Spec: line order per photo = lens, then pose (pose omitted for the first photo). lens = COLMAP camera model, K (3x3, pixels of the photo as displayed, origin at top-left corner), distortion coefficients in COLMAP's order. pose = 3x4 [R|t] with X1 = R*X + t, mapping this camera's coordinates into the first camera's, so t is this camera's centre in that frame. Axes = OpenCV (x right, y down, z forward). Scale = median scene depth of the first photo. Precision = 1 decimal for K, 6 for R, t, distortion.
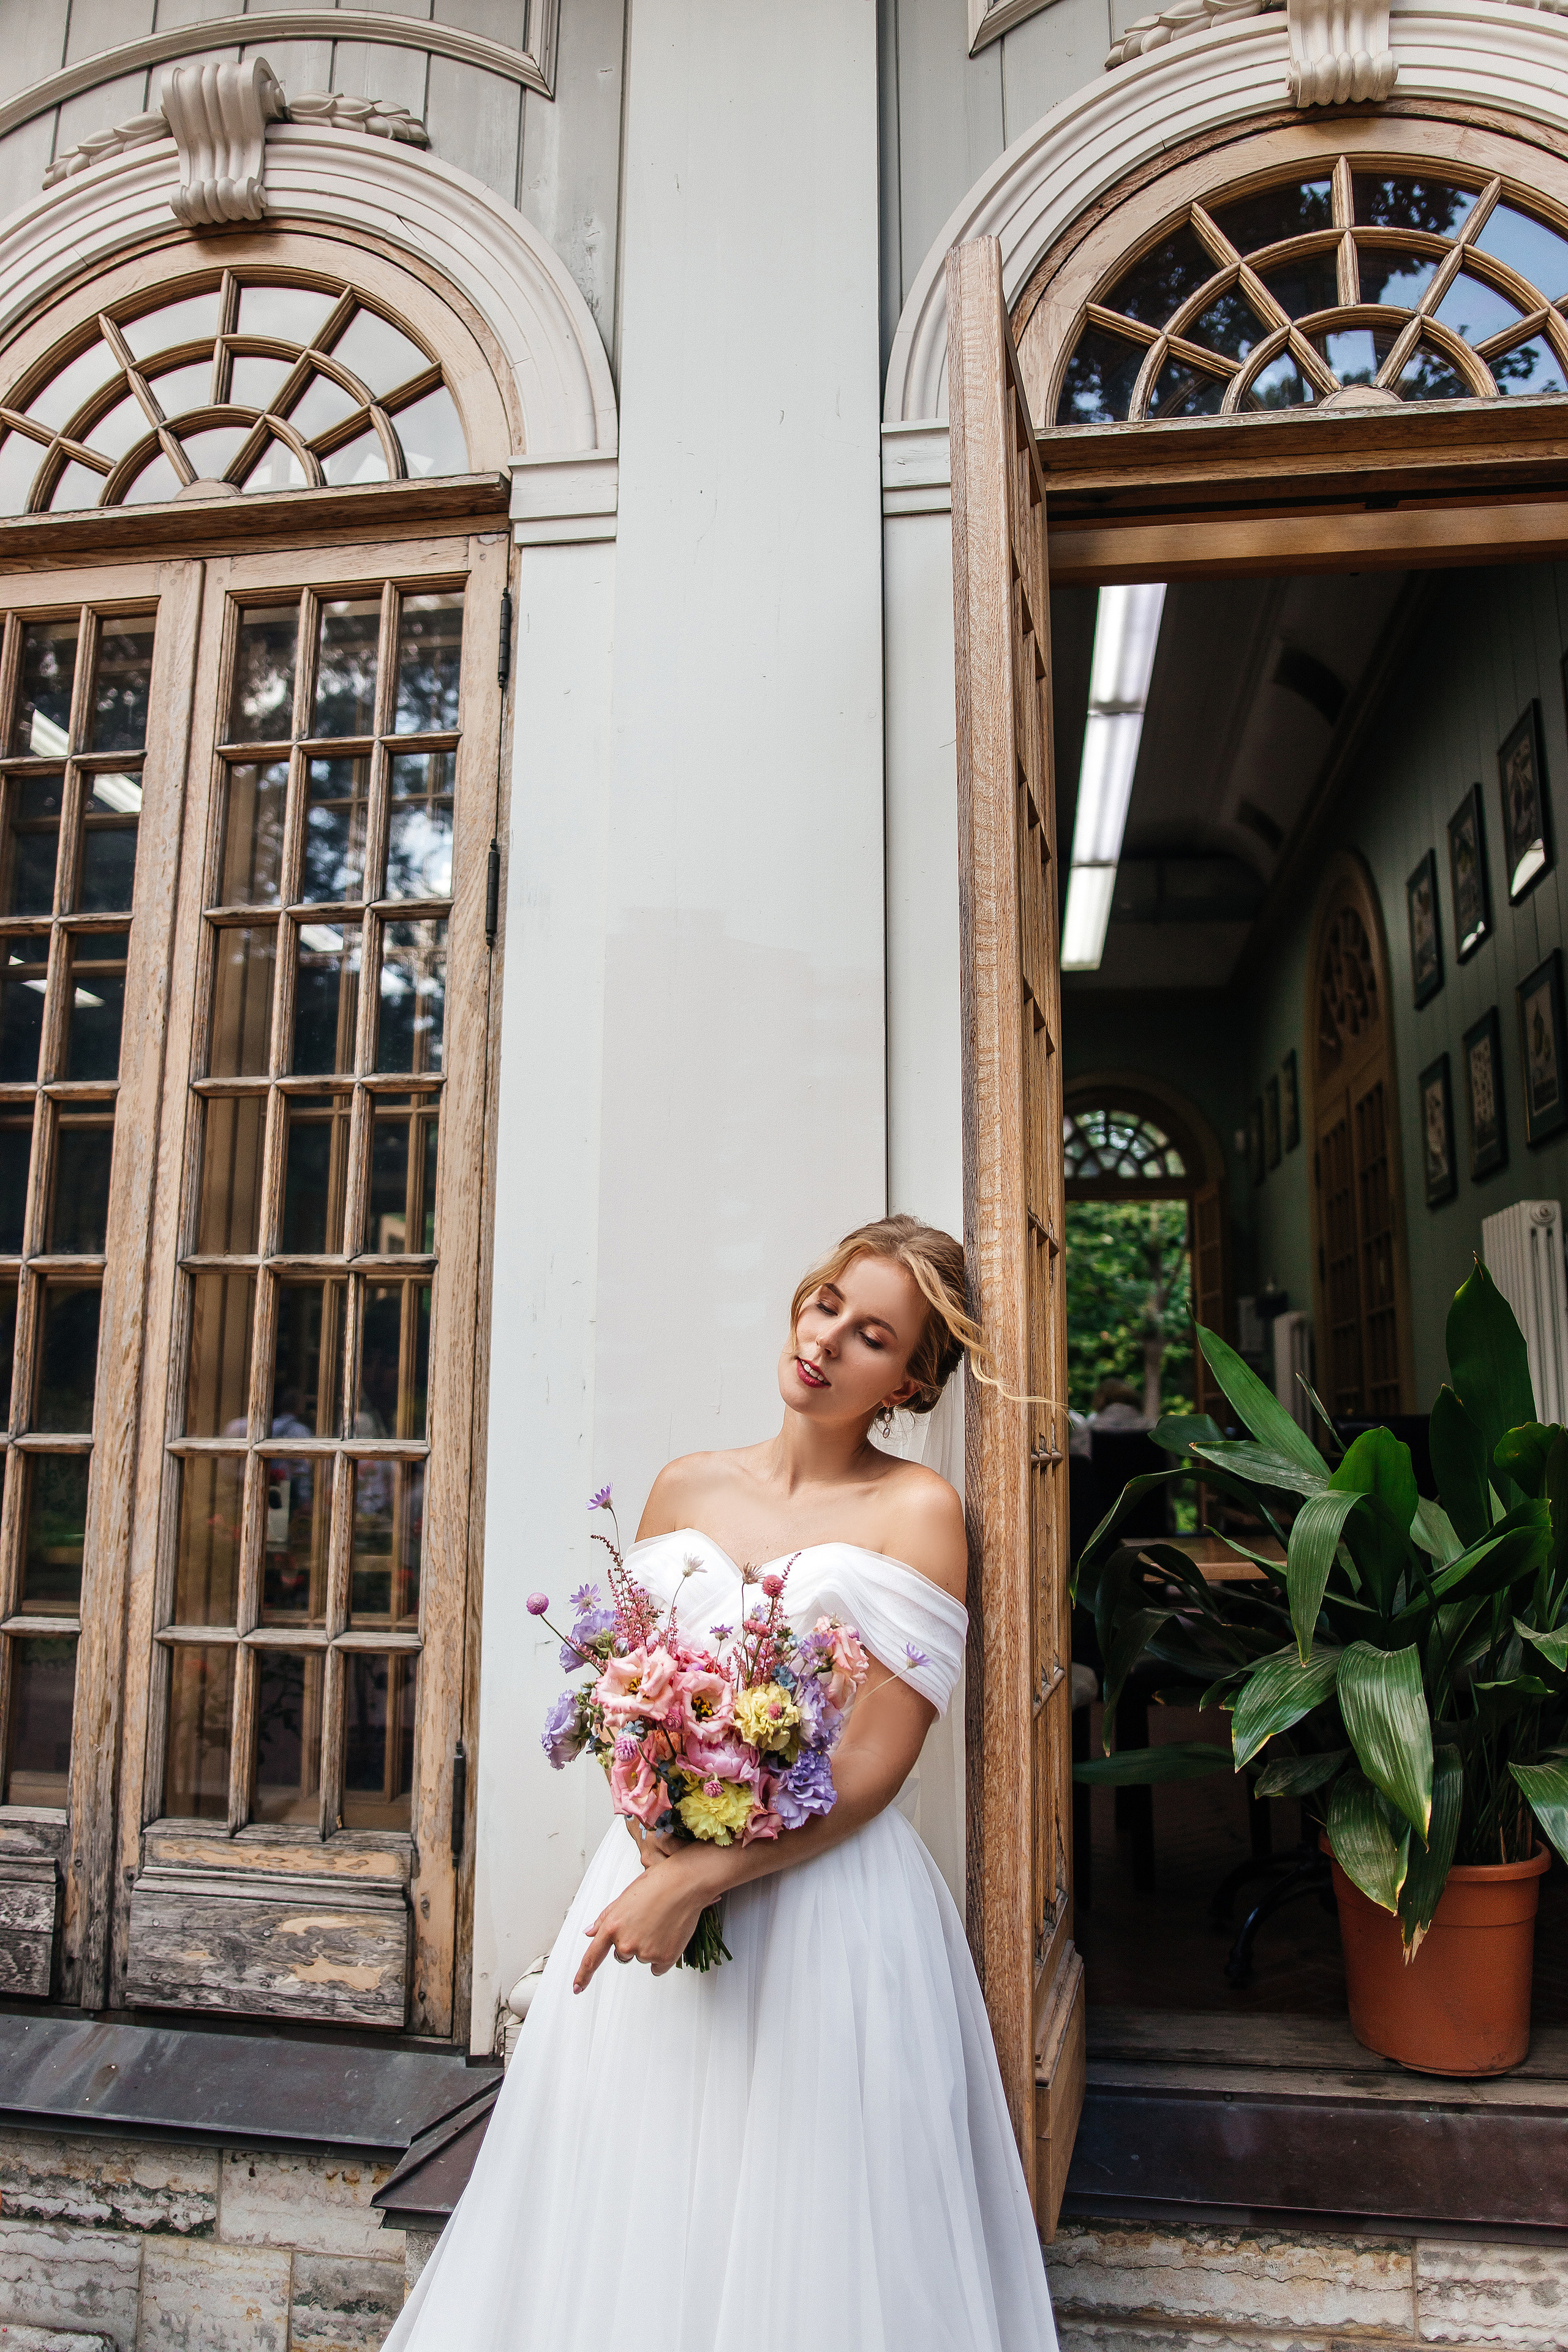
lens RADIAL K [[1605.8, 0, 784.0], [0, 1605.8, 1176.0], [0, 0, 1]] dist [-0.037374, 0.002672]
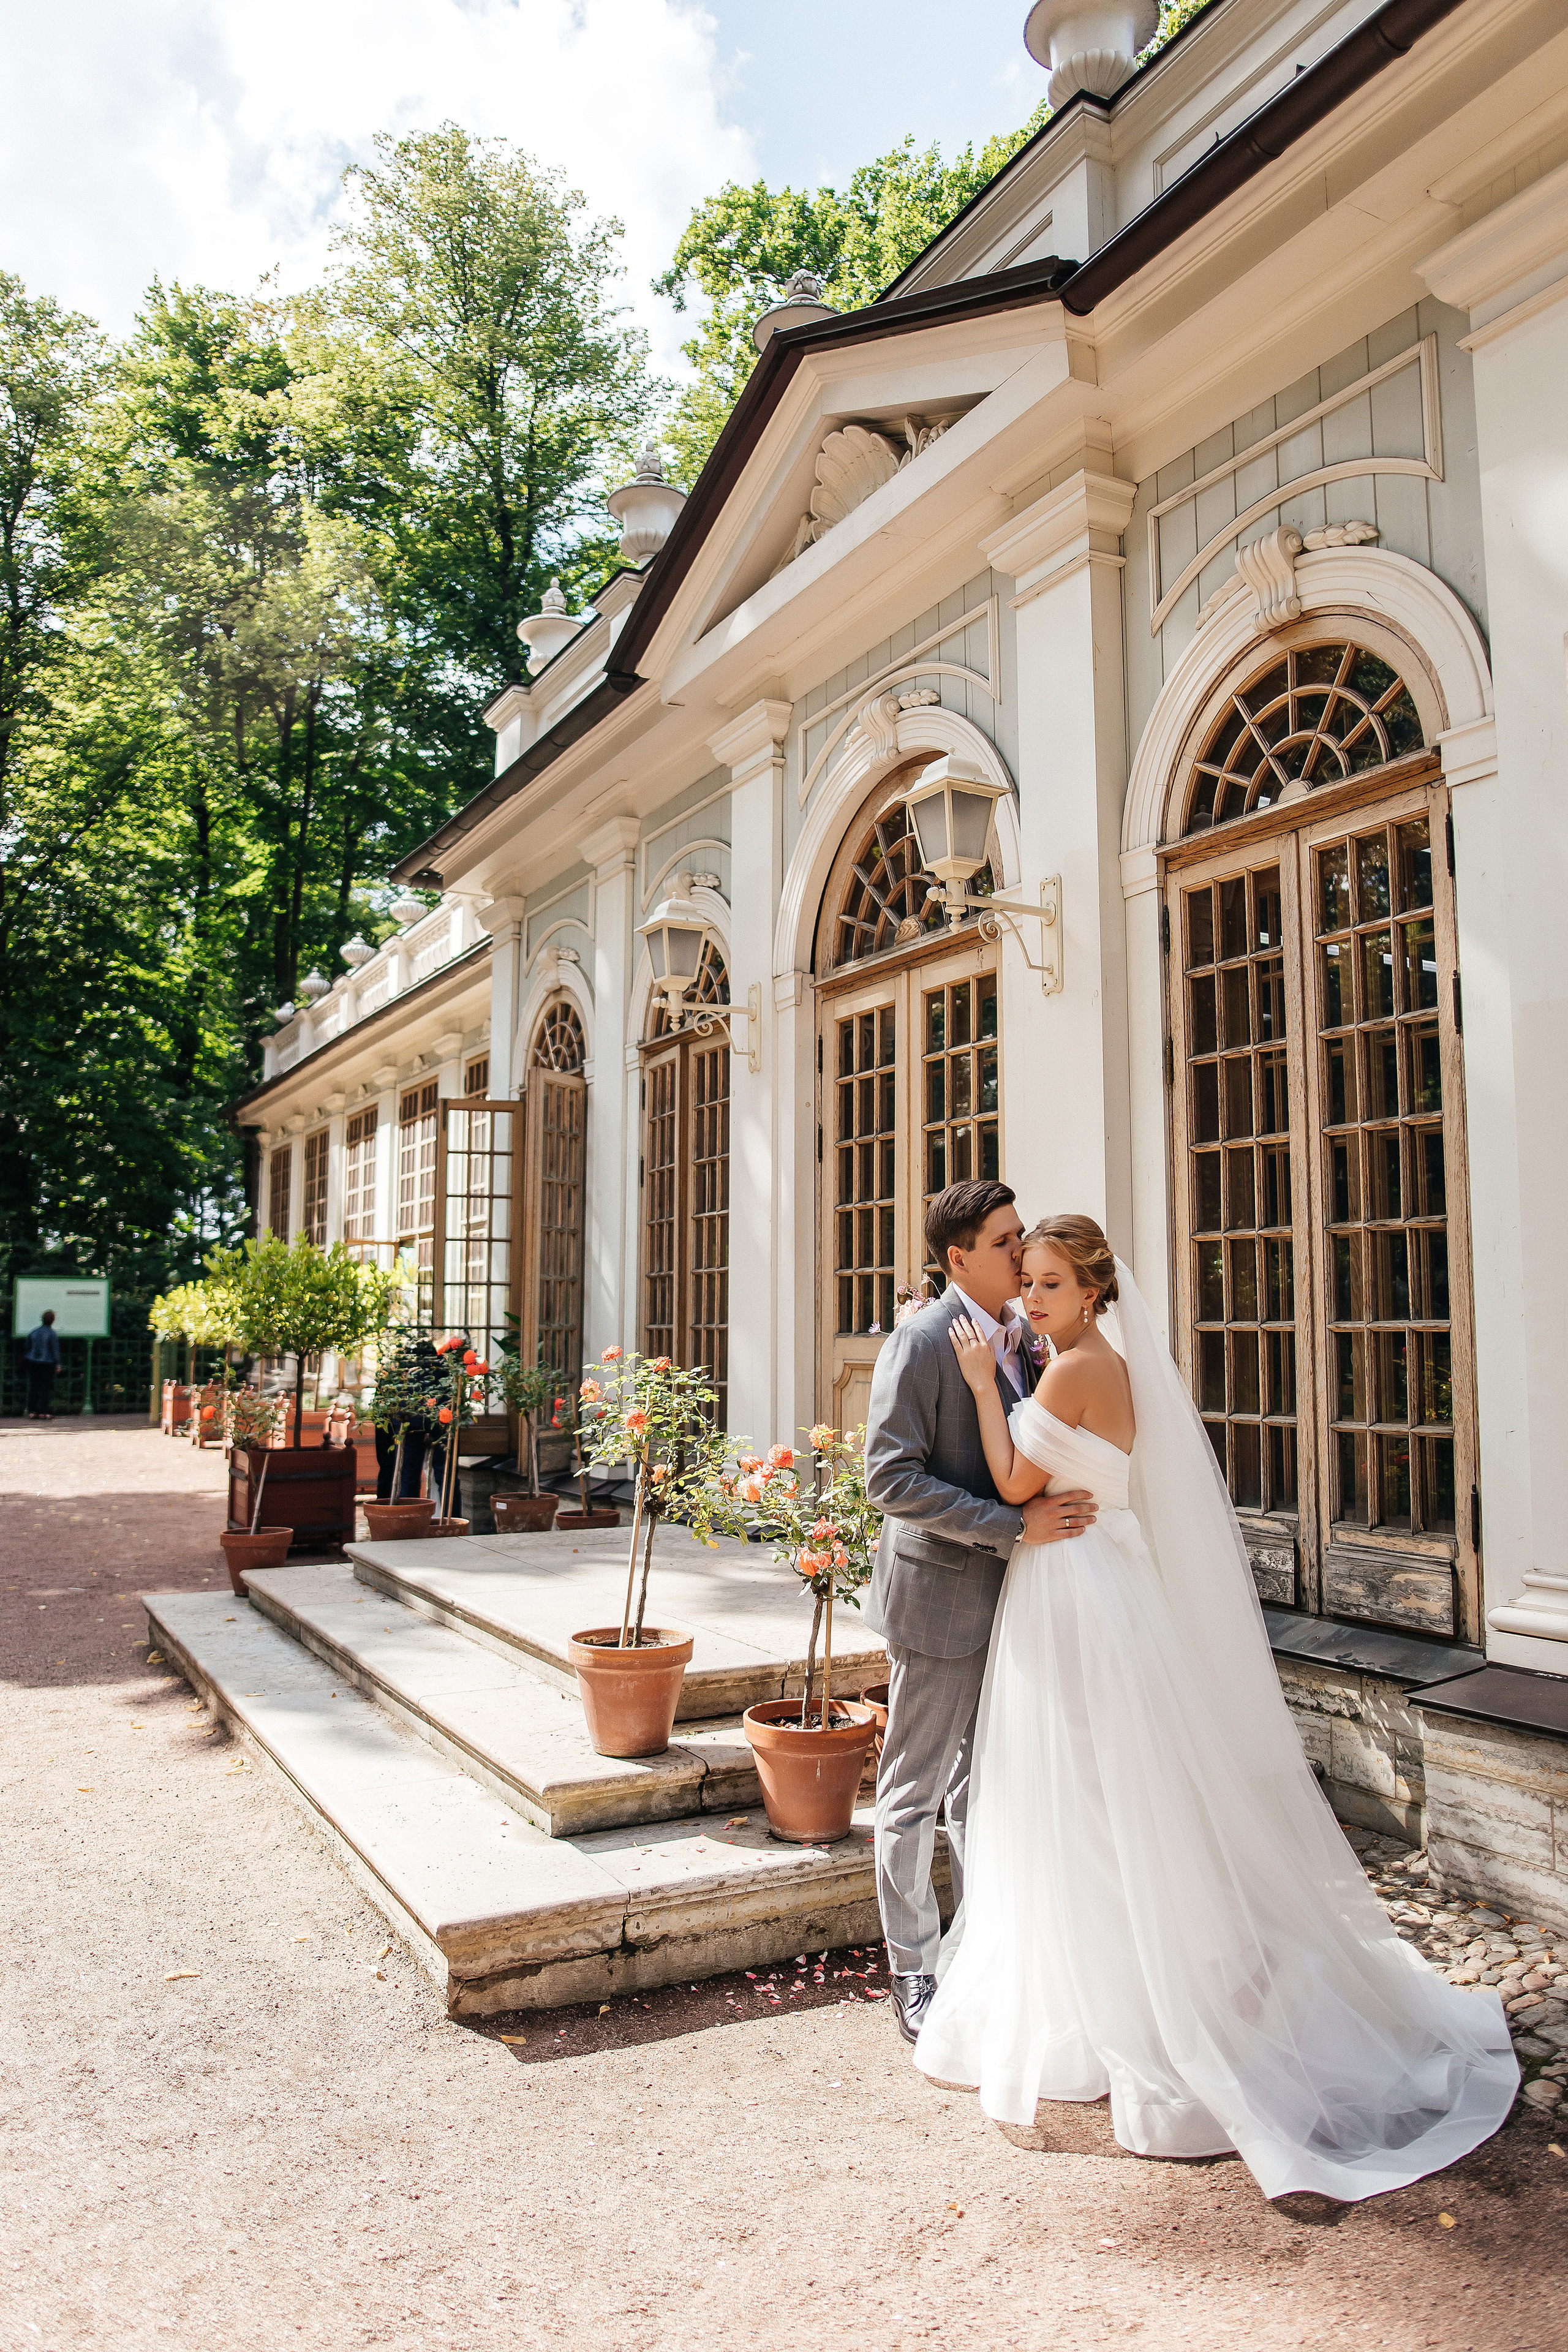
lens RADIAL K [[1605.8, 0, 784.0], [0, 1605.8, 1176.0], [0, 0, 1]] dist [-0.037374, 0.002672]
pose [[0.611973, -0.083732, -0.786434, 0.761538], [0.120503, 0.992641, -0.011916, -0.064360], [0.781644, -0.087476, 0.617560, -0.686223]]
